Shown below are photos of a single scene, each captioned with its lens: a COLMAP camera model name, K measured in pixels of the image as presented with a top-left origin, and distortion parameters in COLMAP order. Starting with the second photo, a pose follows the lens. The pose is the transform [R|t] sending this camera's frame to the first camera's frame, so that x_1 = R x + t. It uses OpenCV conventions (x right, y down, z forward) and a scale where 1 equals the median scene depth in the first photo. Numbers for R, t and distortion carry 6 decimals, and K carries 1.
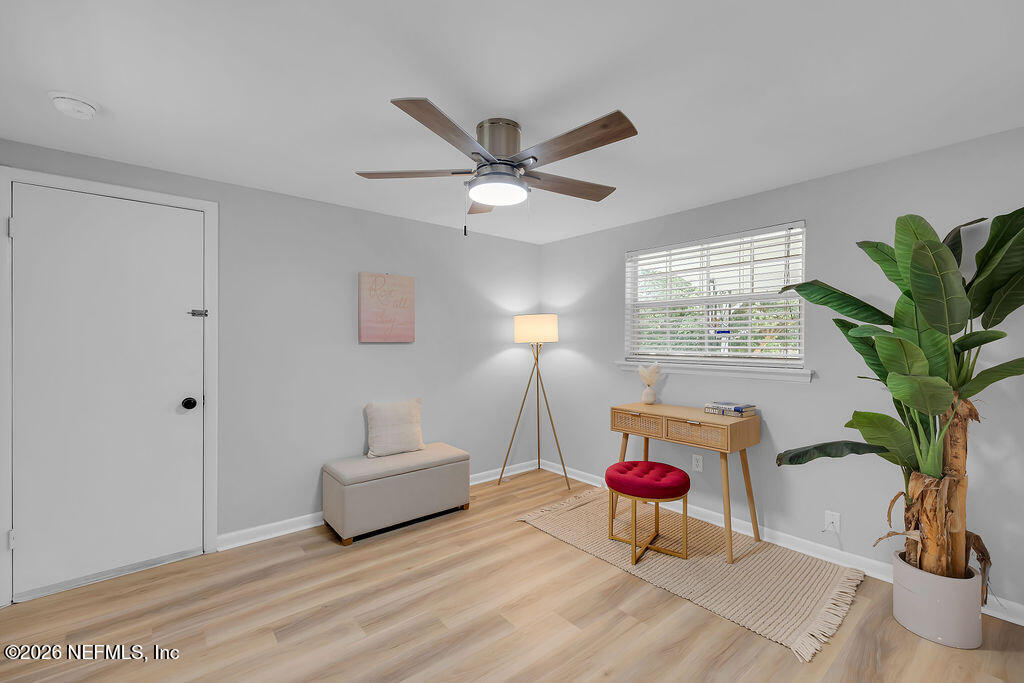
lens RADIAL K [[387.9, 0, 510.7], [0, 387.9, 334.6], [0, 0, 1]] dist [-0.001875, -0.000043]
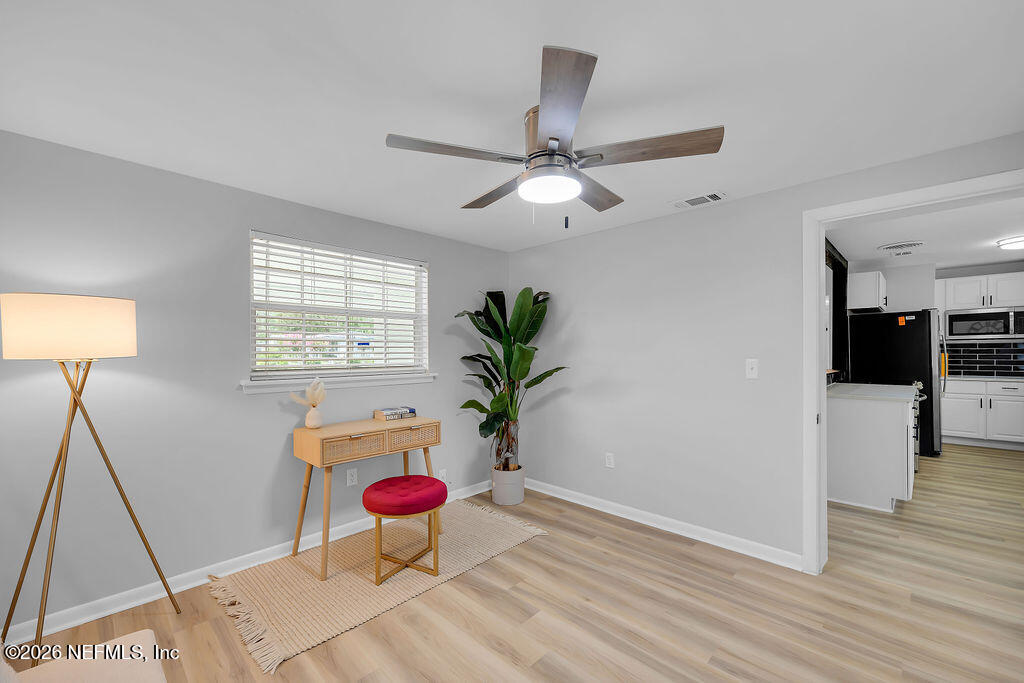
lens RADIAL K [[409.2, 0, 509.6], [0, 409.2, 345.6], [0, 0, 1]] dist [-0.000860, -0.000067]
pose [[-0.044964, 0.010338, 0.998935, -0.642716], [-0.015270, 0.999823, -0.011034, 0.004956], [-0.998872, -0.015750, -0.044798, 0.736477]]
